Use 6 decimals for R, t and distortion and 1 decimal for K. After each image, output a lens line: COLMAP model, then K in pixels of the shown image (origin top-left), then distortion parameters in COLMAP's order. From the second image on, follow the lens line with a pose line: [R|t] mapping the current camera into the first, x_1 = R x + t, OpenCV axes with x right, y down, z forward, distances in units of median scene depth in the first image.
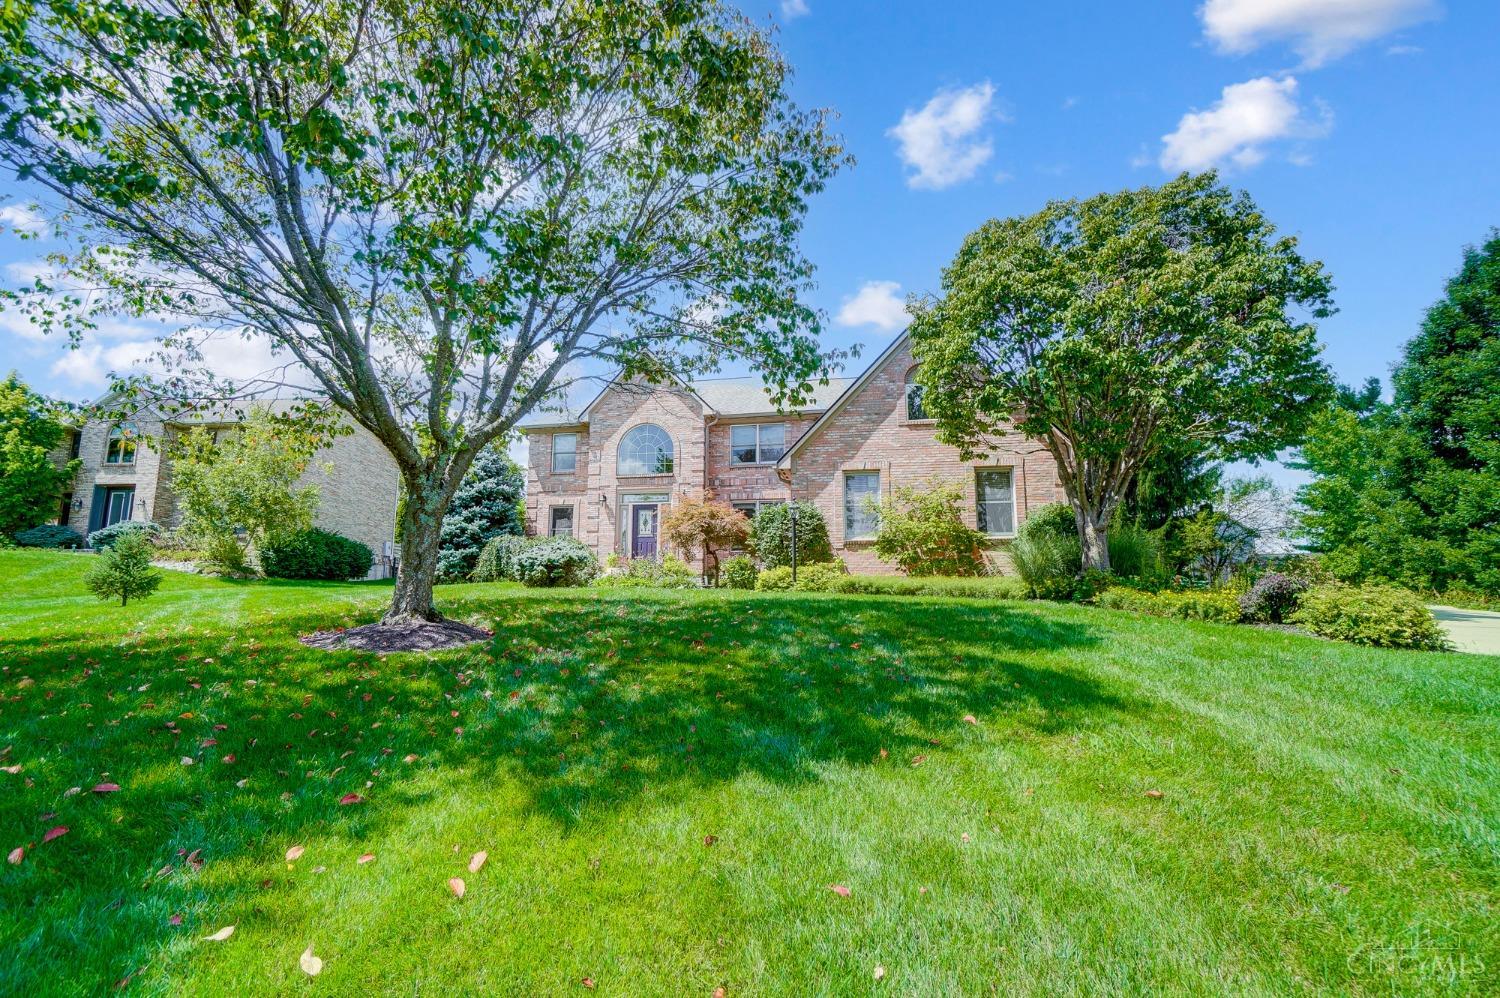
lens RADIAL K [[657.8, 0, 750.0], [0, 657.8, 499.0], [0, 0, 1]] dist [-0.031956, -0.000009]
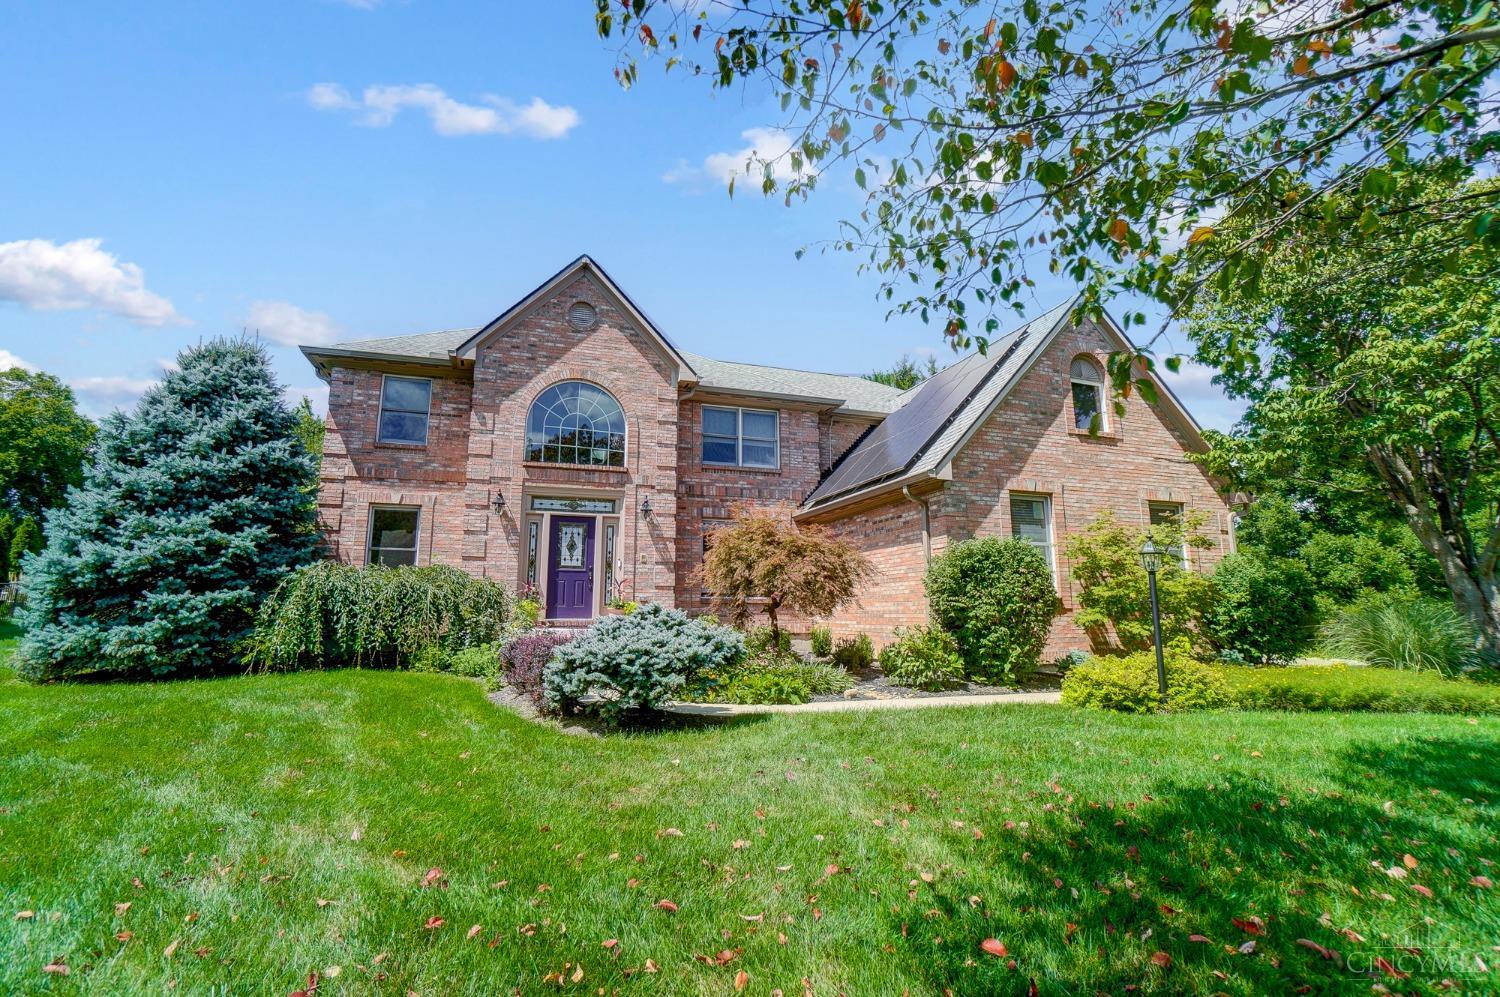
lens RADIAL K [[657.8, 0, 750.0], [0, 657.8, 498.5], [0, 0, 1]] dist [-0.031956, -0.000009]
pose [[0.884339, 0.080374, 0.459875, -0.309506], [-0.067946, 0.996738, -0.043543, 0.008557], [-0.461874, 0.007260, 0.886916, 0.430186]]
